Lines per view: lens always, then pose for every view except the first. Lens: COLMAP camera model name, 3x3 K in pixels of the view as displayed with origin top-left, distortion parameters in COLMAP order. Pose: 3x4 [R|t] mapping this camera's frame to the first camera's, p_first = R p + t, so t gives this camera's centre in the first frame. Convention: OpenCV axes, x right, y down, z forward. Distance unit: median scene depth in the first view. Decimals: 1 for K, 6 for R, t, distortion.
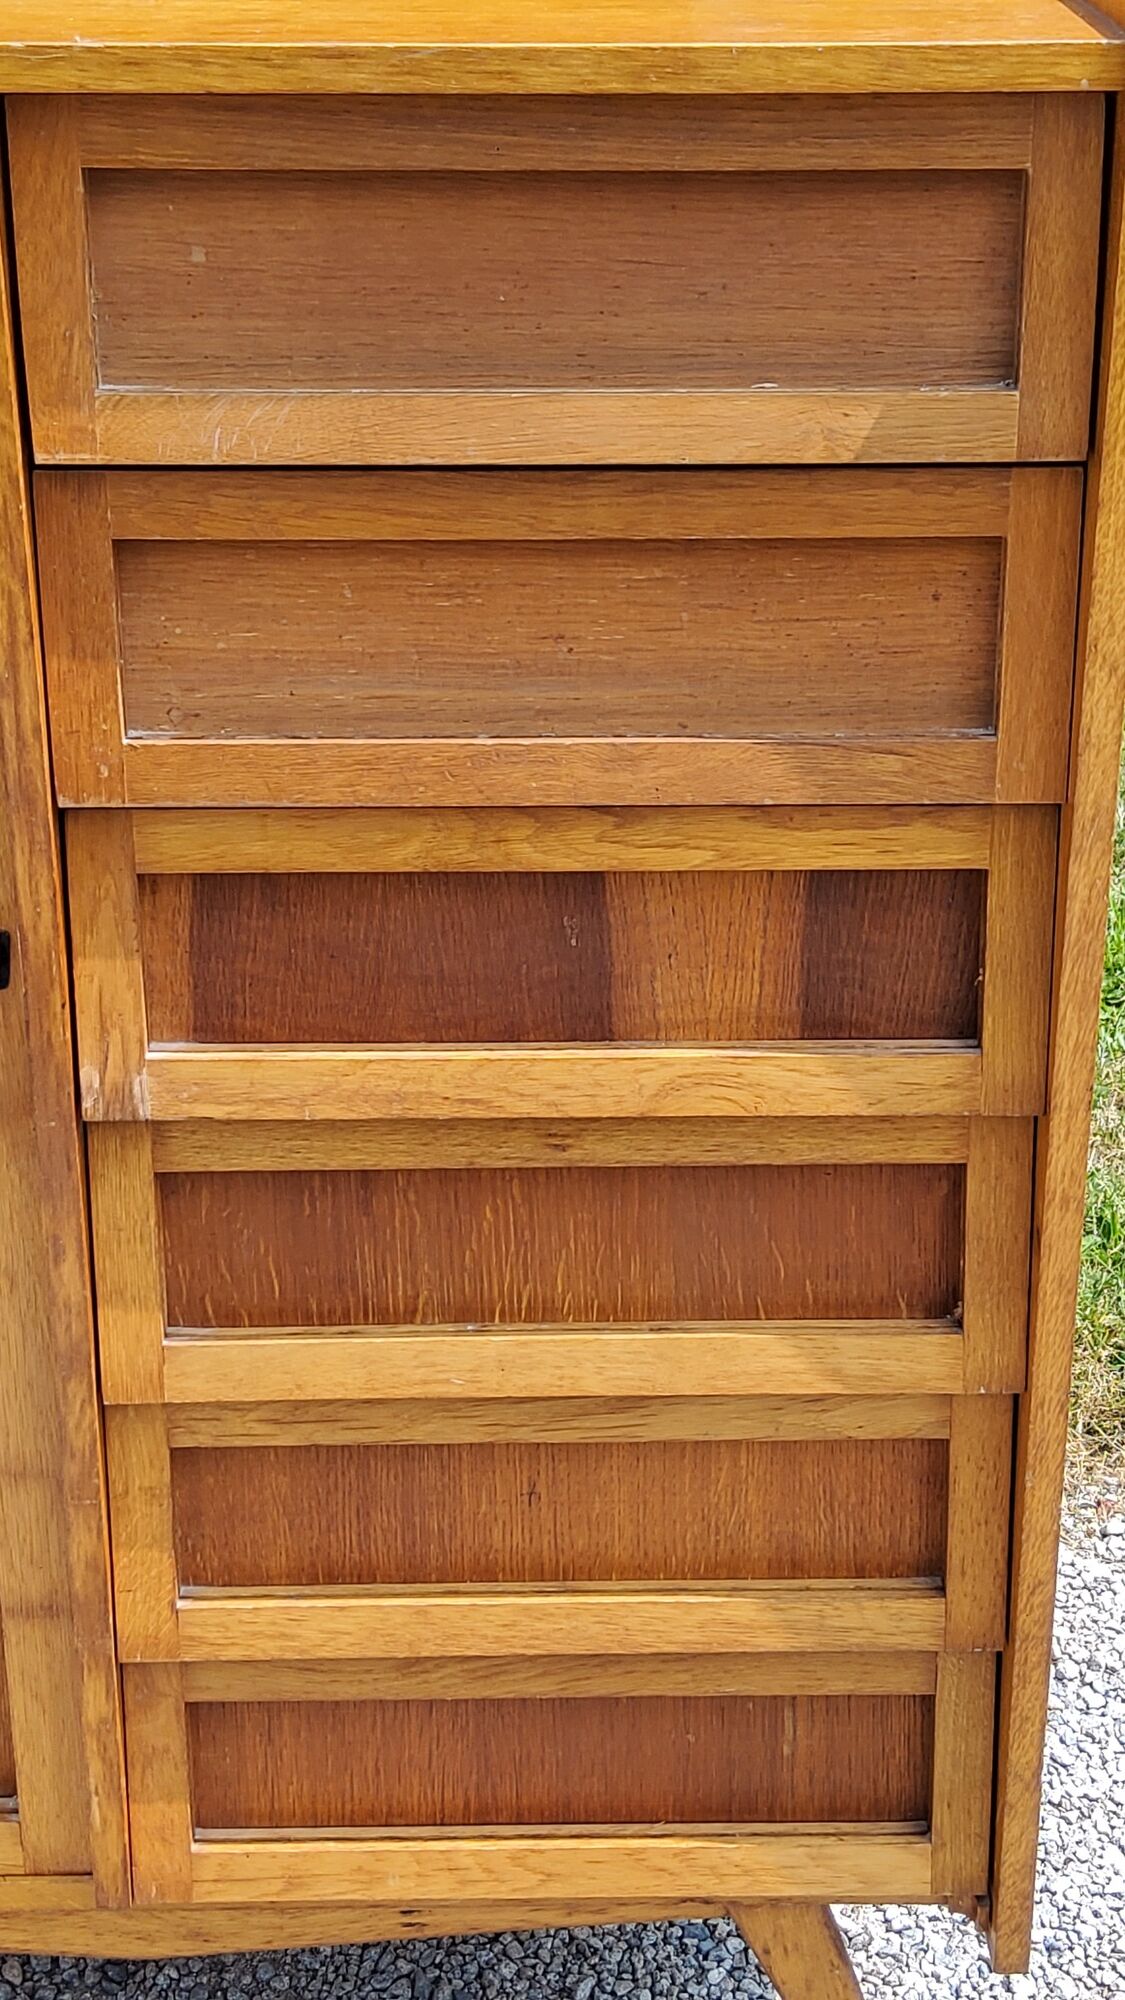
lens RADIAL K [[2957.1, 0, 578.7], [0, 2957.1, 976.6], [0, 0, 1]] dist [0.110404, 0.000000]
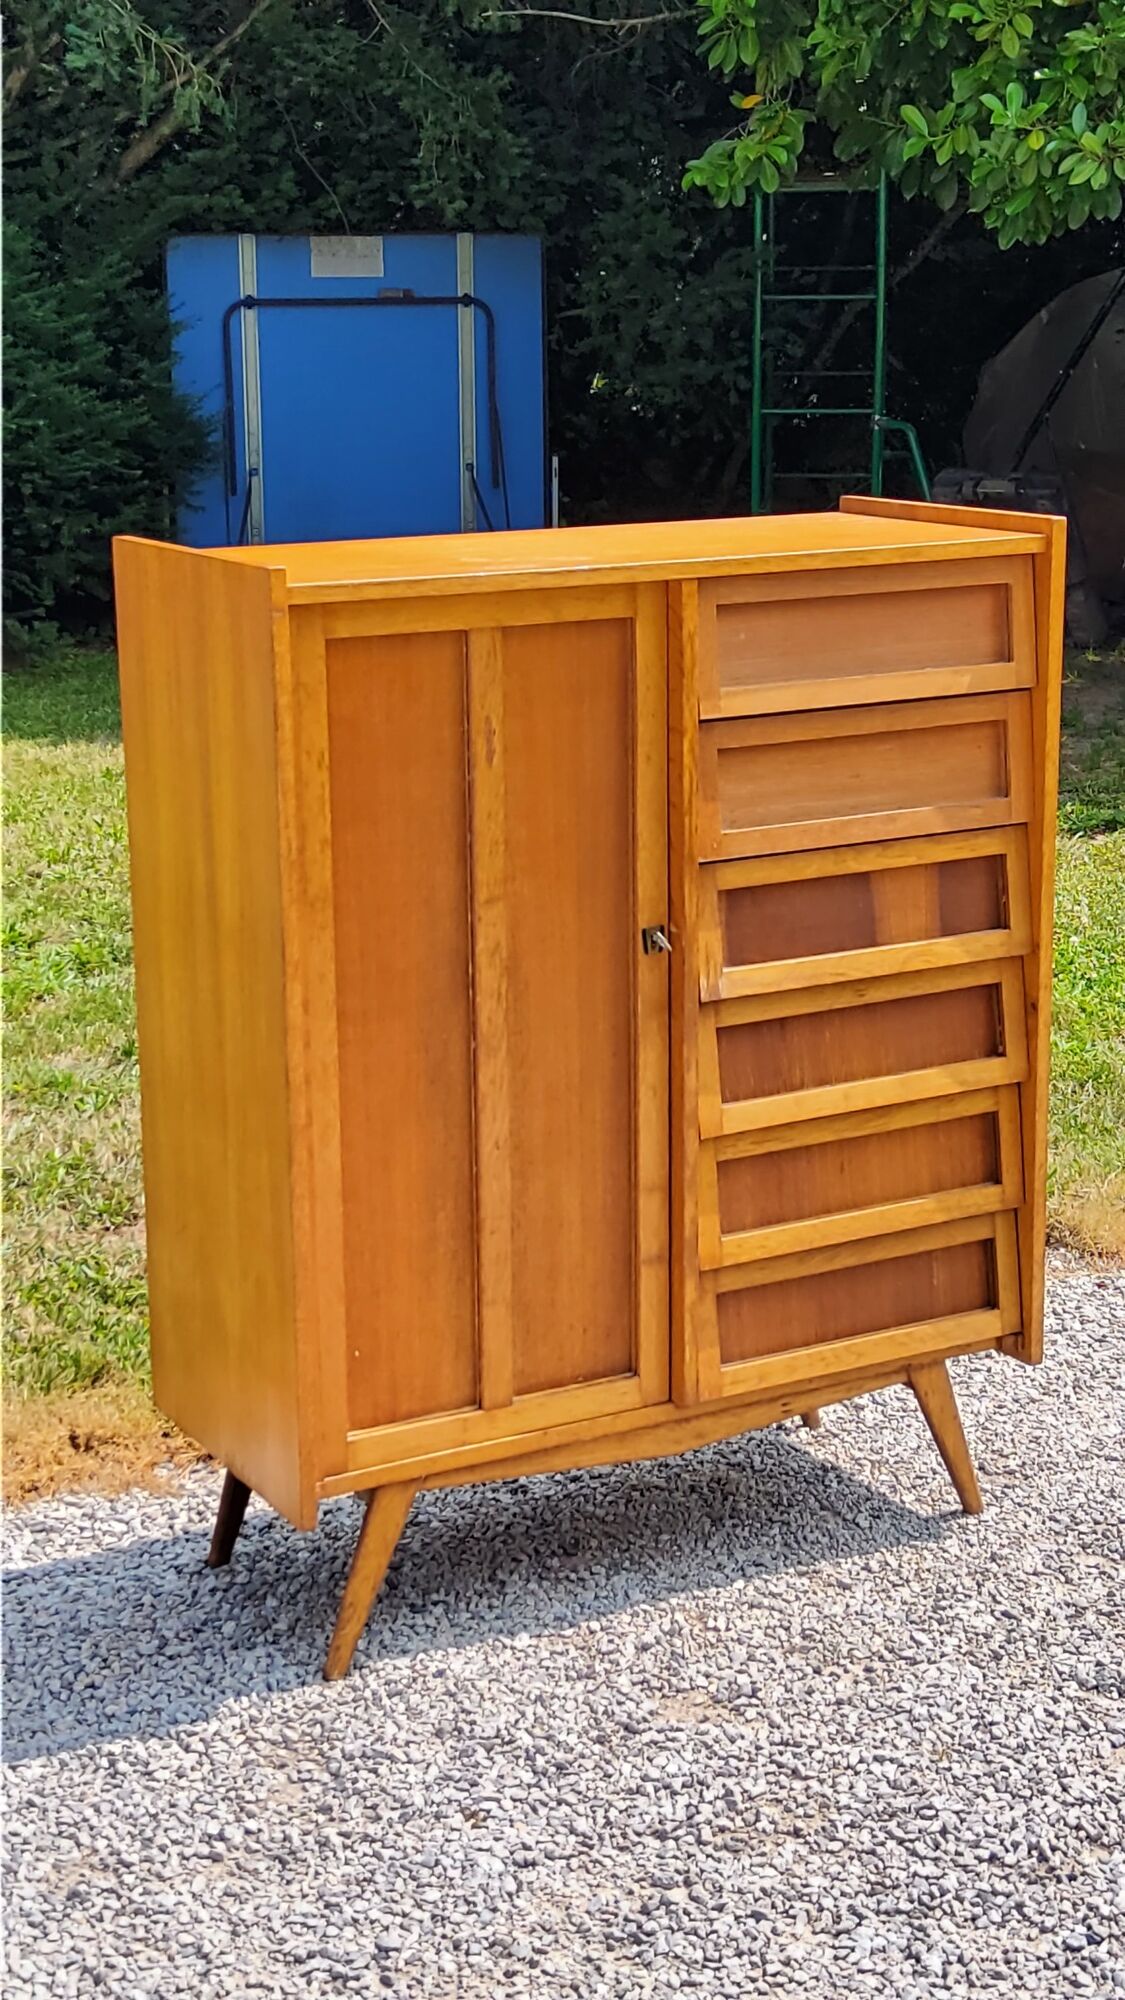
lens RADIAL K [[2957.1, 0, 553.3], [0, 2957.1, 987.5], [0, 0, 1]] dist [0.110404, 0.000000]
pose [[0.881332, -0.120783, 0.456799, -1.277155], [0.207772, 0.967358, -0.145087, 0.336333], [-0.424363, 0.222780, 0.877659, -0.958281]]
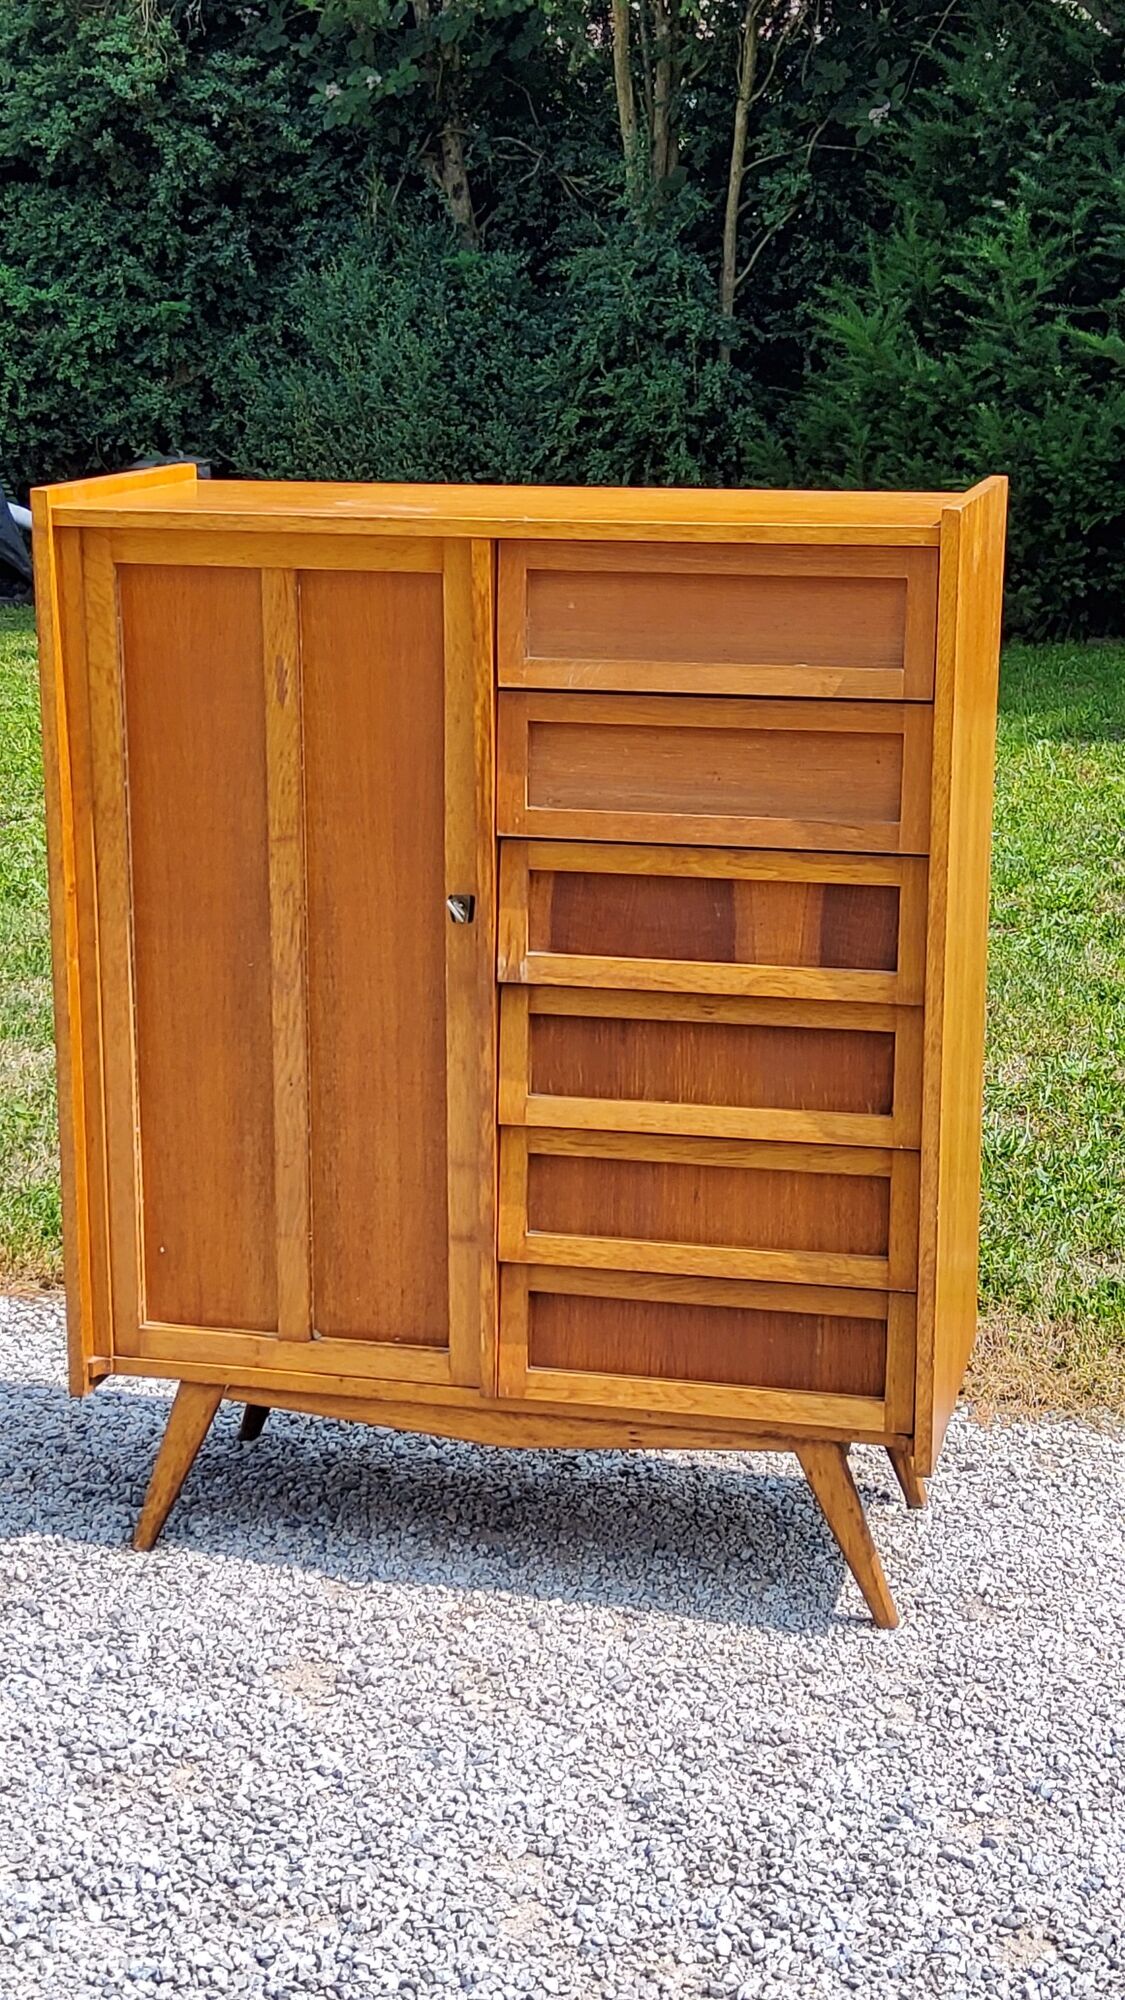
lens RADIAL K [[2957.1, 0, 588.2], [0, 2957.1, 983.9], [0, 0, 1]] dist [0.110404, 0.000000]
pose [[0.968283, 0.058993, -0.242791, 0.424296], [-0.103919, 0.978778, -0.176621, 0.420142], [0.227219, 0.196250, 0.953864, -1.073273]]
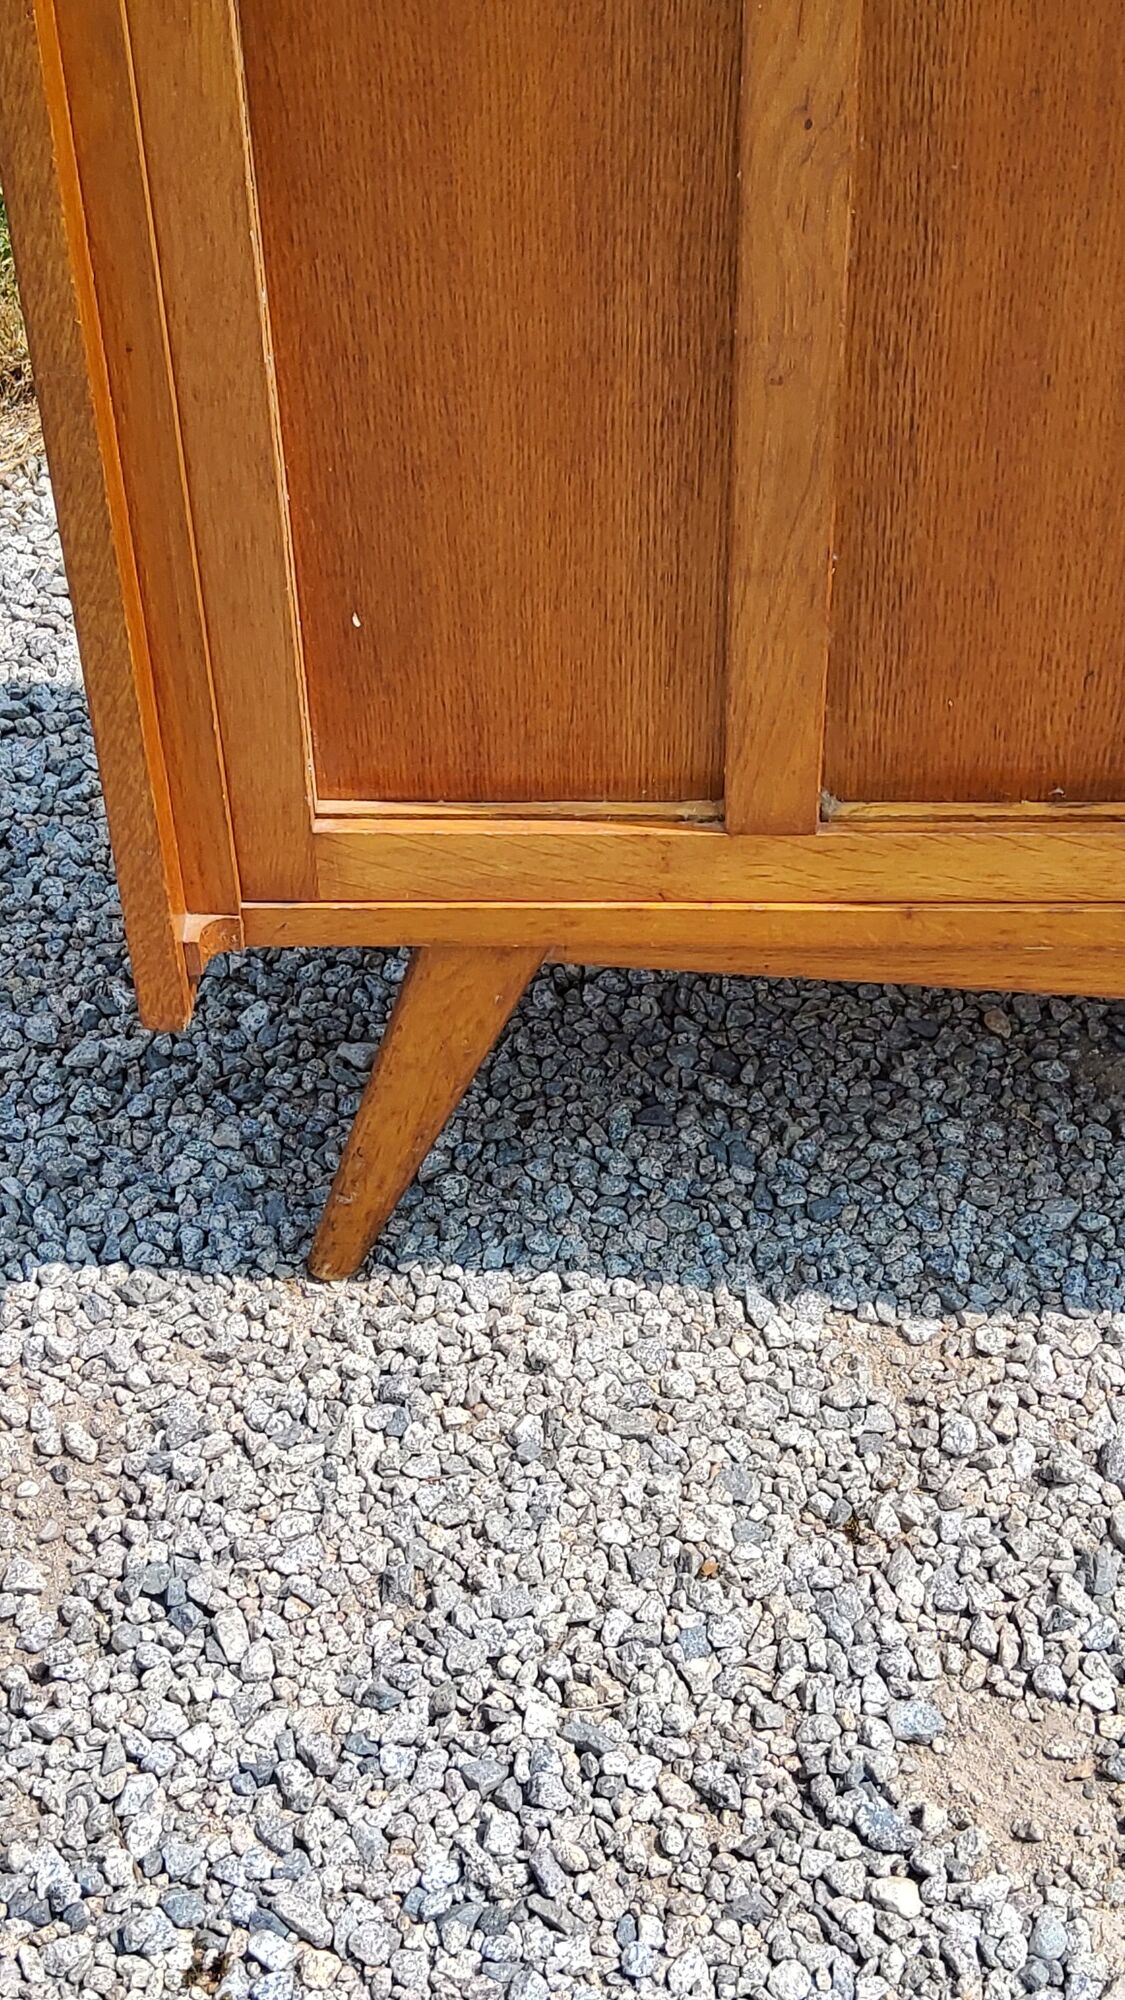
lens RADIAL K [[2957.1, 0, 597.1], [0, 2957.1, 988.8], [0, 0, 1]] dist [0.110404, 0.000000]
pose [[0.999508, 0.005431, -0.030907, -0.351871], [0.004203, 0.952867, 0.303360, 0.106391], [0.031098, -0.303341, 0.952375, 0.312542]]
